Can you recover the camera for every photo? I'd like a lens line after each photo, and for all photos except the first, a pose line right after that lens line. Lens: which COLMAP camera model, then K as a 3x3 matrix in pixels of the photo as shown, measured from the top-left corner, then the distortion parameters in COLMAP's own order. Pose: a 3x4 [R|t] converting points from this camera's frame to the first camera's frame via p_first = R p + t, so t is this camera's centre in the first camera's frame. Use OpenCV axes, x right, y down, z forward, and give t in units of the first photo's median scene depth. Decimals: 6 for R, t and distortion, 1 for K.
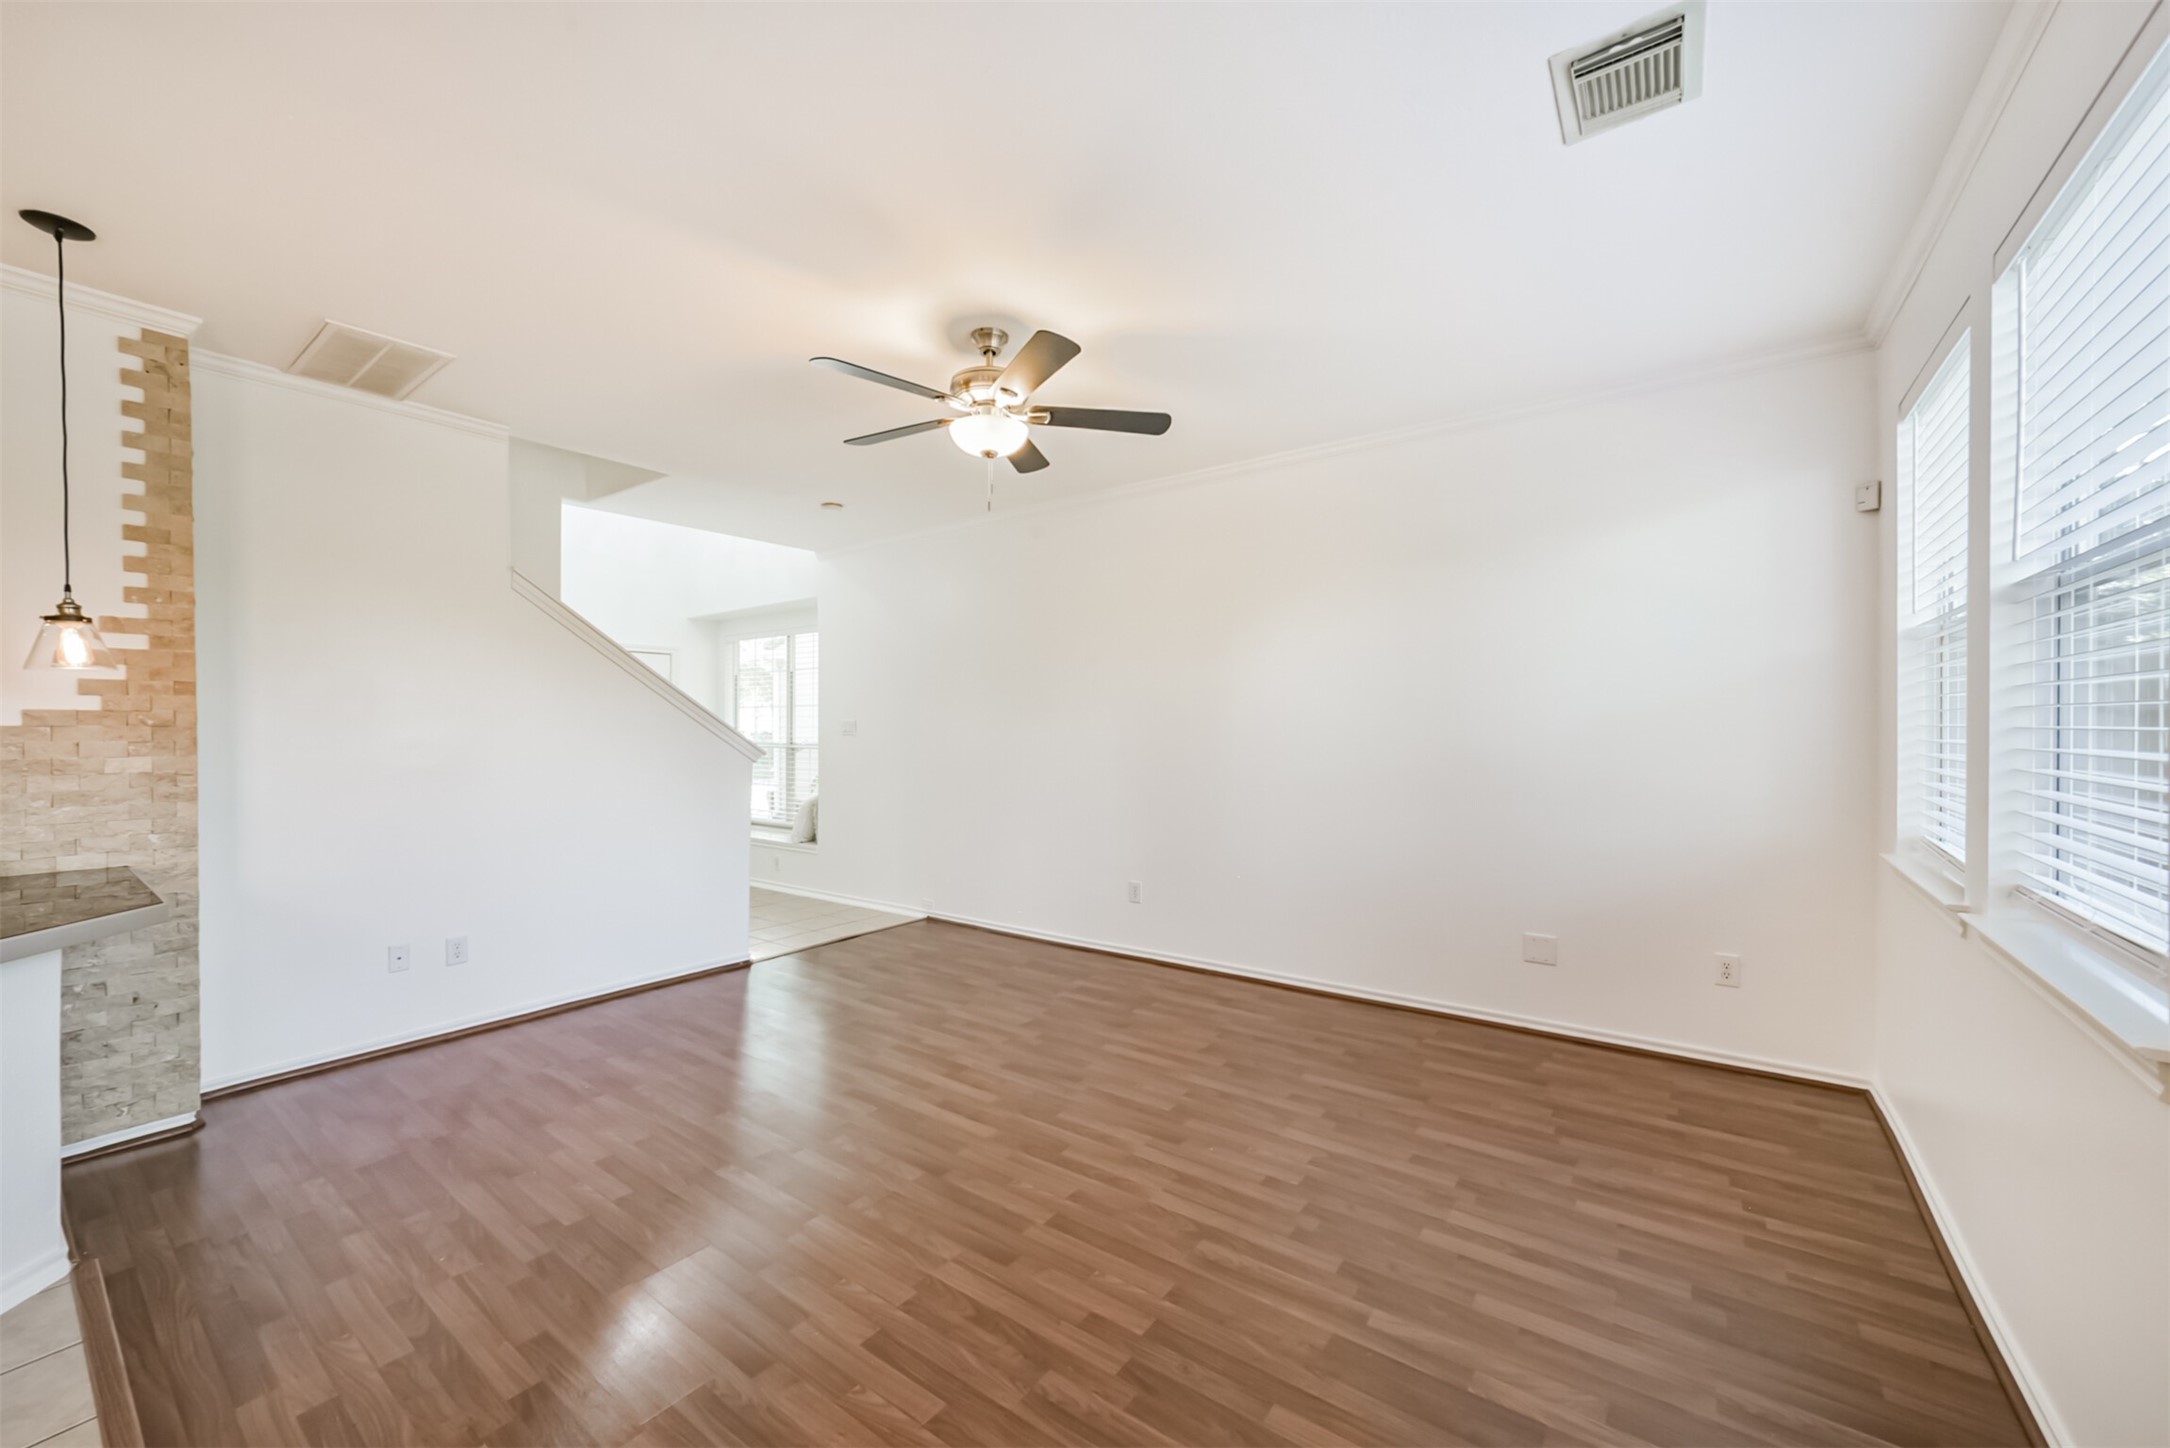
lens RADIAL K [[840.2, 0, 1095.8], [0, 840.2, 732.1], [0, 0, 1]] dist [-0.035242, 0.012789]
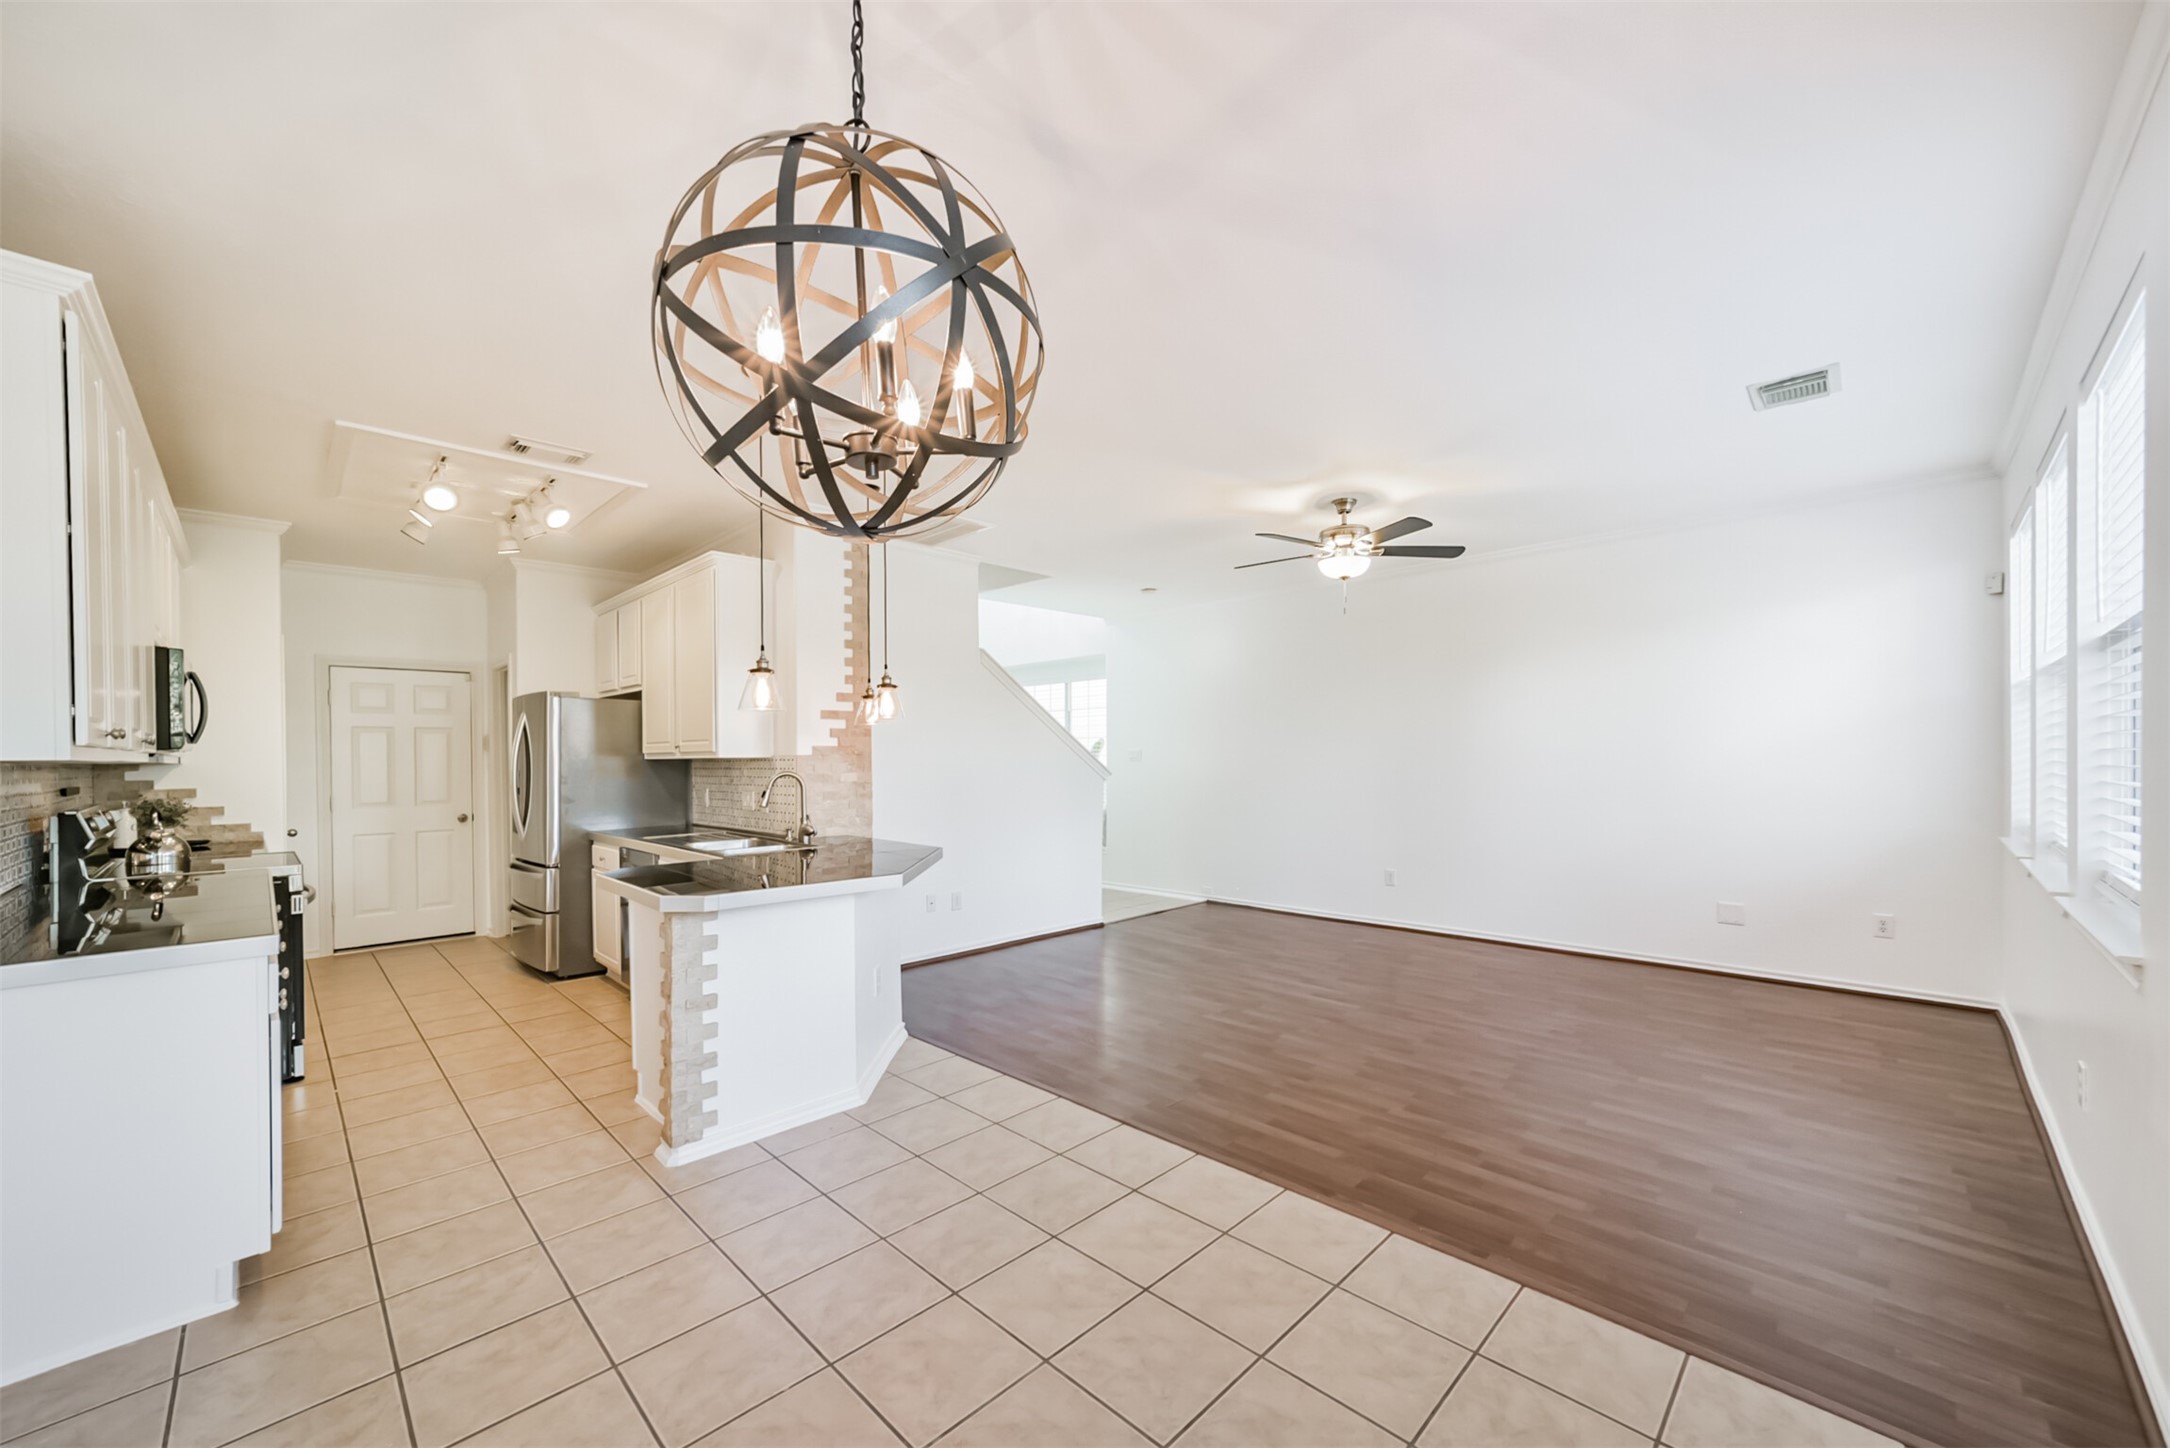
lens RADIAL K [[831.9, 0, 1091.1], [0, 831.9, 760.7], [0, 0, 1]] dist [-0.023382, 0.009250]
pose [[0.988078, -0.004676, -0.153882, -0.388329], [0.004677, 0.999989, -0.000353, 0.007828], [0.153882, -0.000371, 0.988089, -0.654476]]
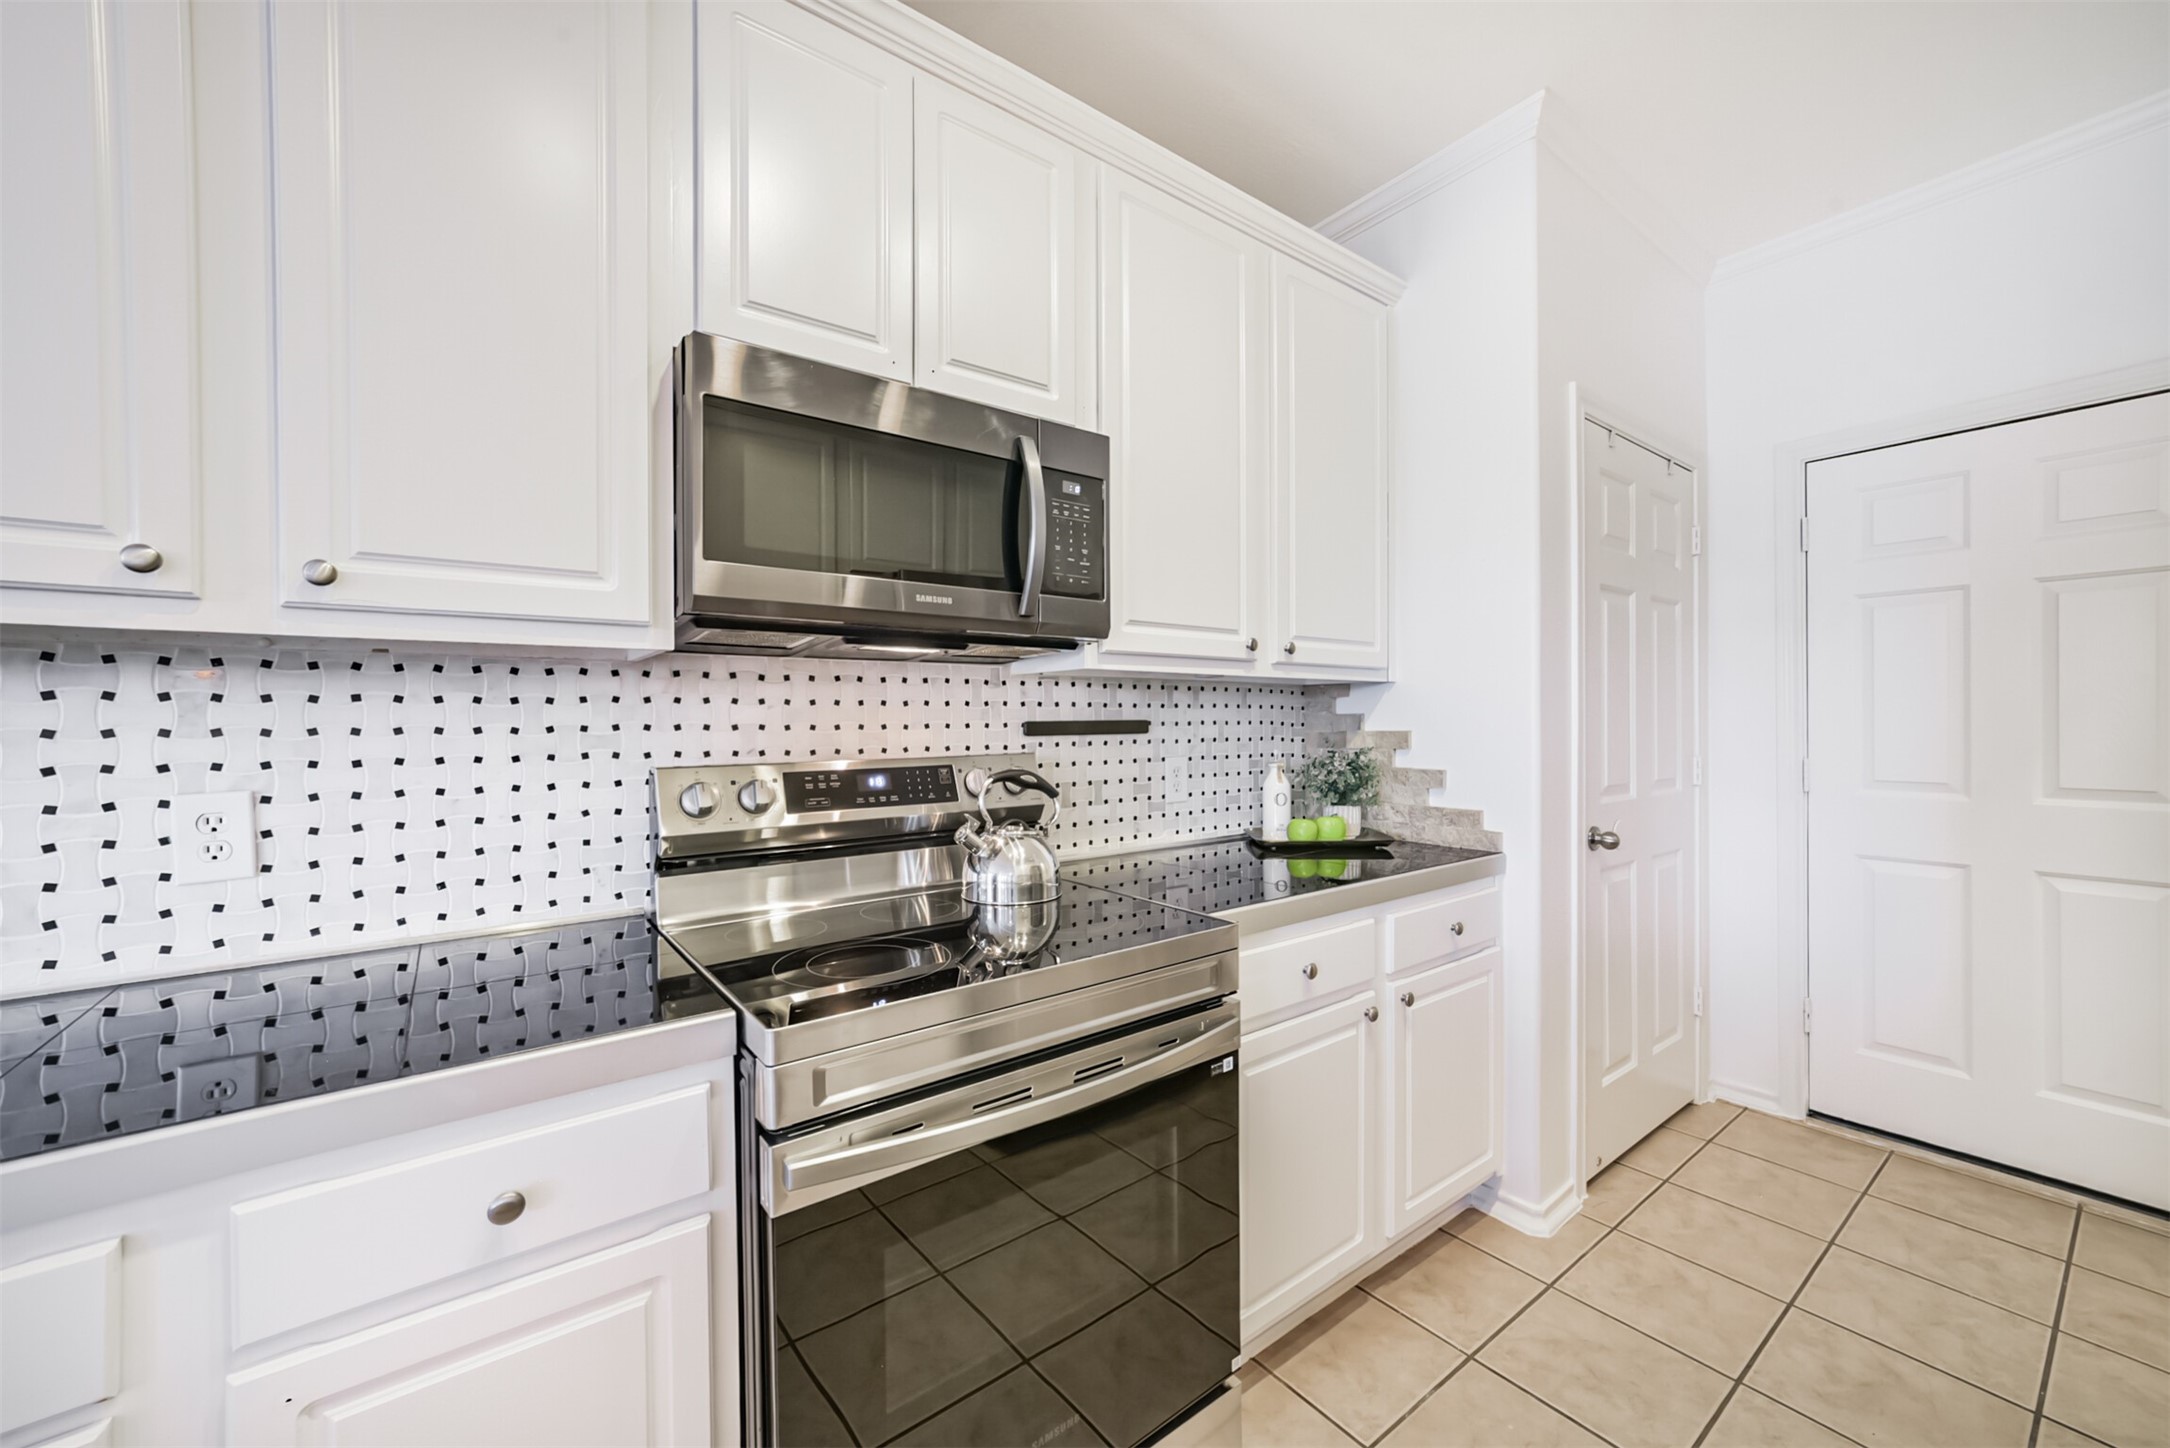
lens RADIAL K [[840.6, 0, 1085.0], [0, 840.6, 724.0], [0, 0, 1]] dist [-0.021720, 0.009748]
pose [[-0.292096, 0.009341, -0.956343, -1.519761], [0.001793, 0.999956, 0.009220, 0.039440], [0.956387, 0.000978, -0.292100, 0.637854]]
